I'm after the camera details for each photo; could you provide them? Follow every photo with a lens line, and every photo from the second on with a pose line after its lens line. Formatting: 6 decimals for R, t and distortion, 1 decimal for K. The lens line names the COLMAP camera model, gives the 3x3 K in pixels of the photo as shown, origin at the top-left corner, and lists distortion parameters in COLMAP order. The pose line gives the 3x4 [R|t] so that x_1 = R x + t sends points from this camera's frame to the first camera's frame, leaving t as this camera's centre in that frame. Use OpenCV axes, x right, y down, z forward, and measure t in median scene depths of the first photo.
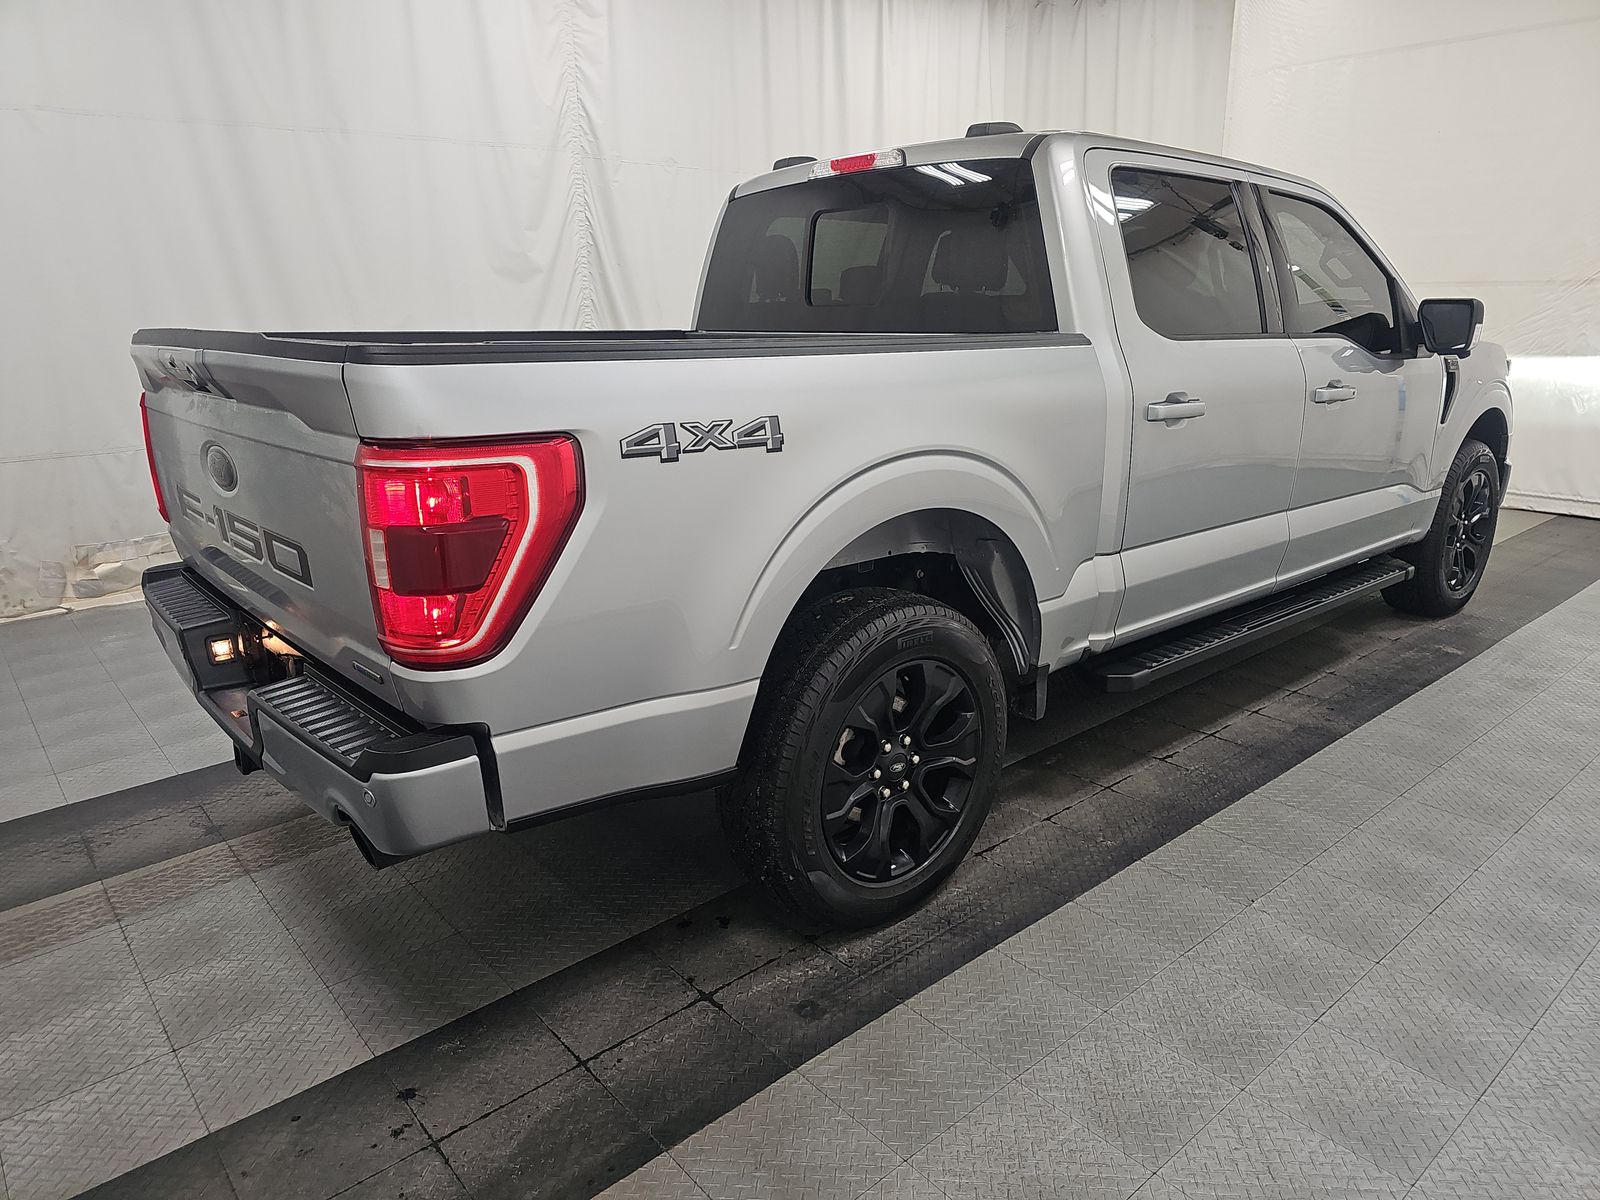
lens RADIAL K [[1045.0, 0, 805.3], [0, 1045.0, 600.2], [0, 0, 1]] dist [0.027910, -0.031797]
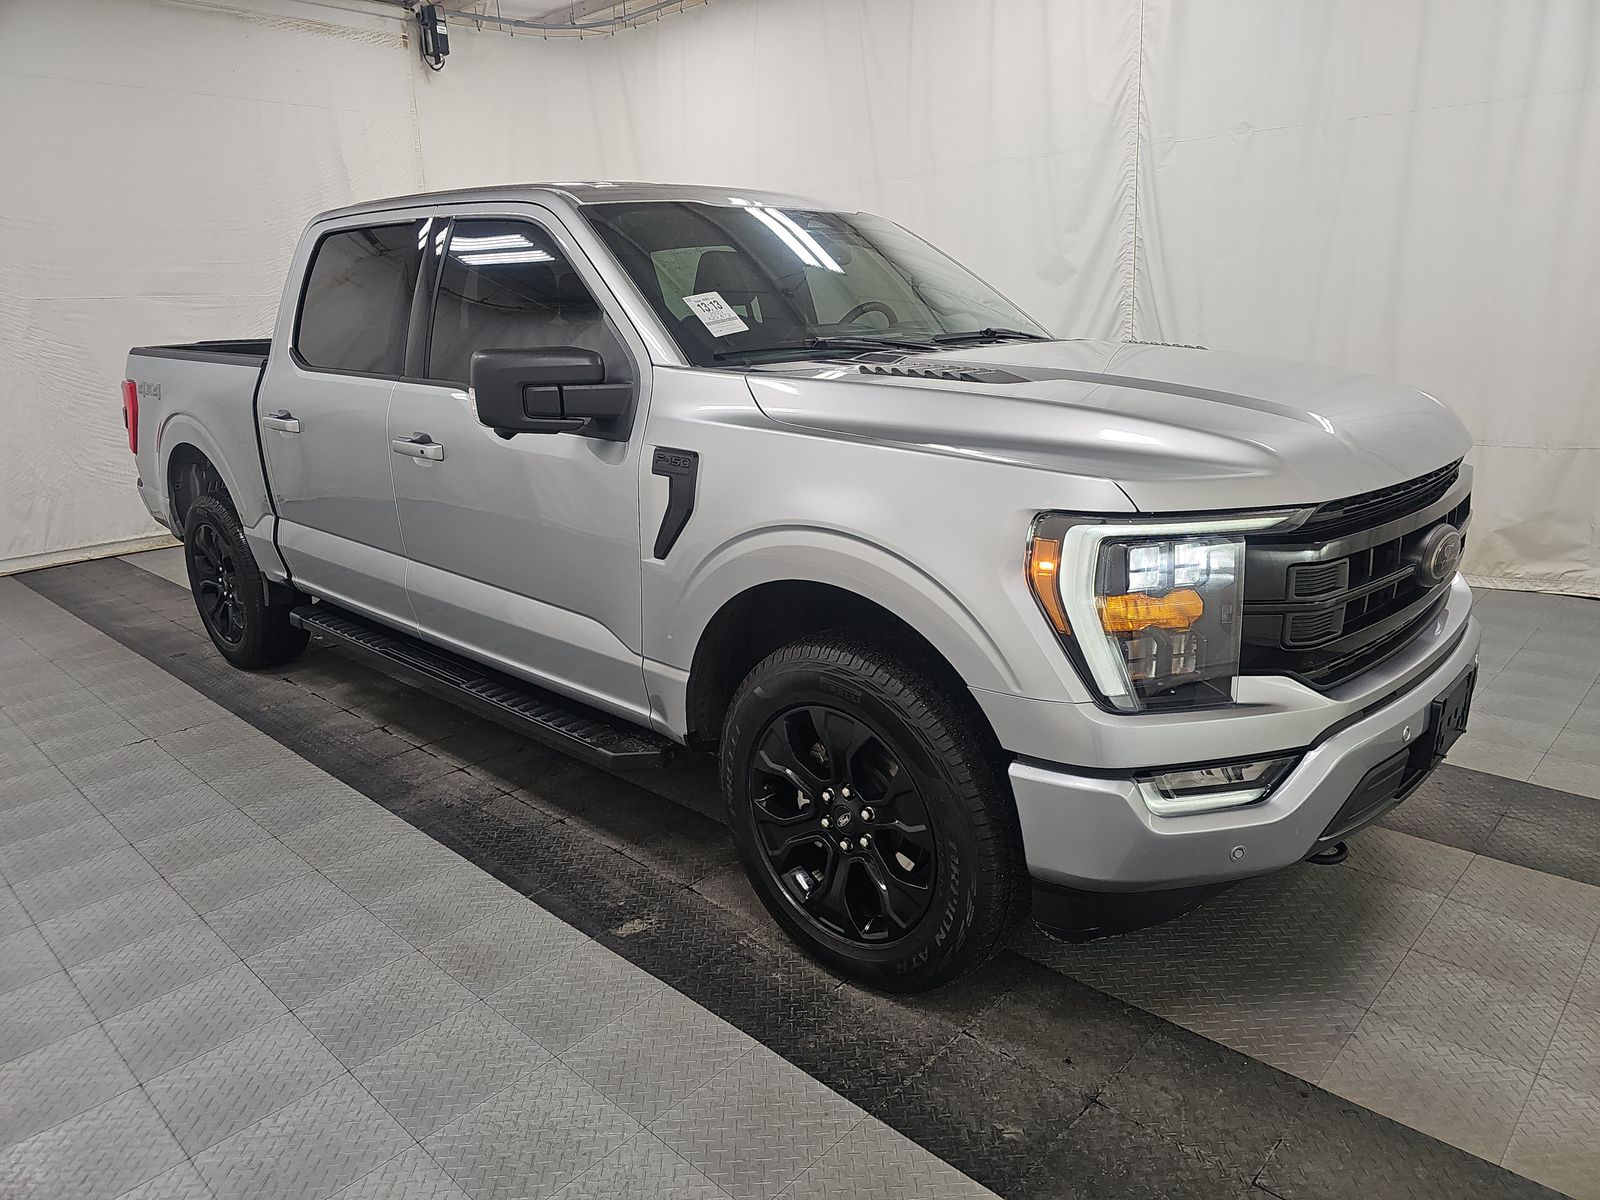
lens RADIAL K [[1045.0, 0, 802.4], [0, 1045.0, 600.6], [0, 0, 1]] dist [0.027910, -0.031797]
pose [[0.101769, 0.265799, -0.958642, 1.159346], [-0.237814, 0.942205, 0.235995, -0.289566], [0.965965, 0.203961, 0.159098, 0.982301]]
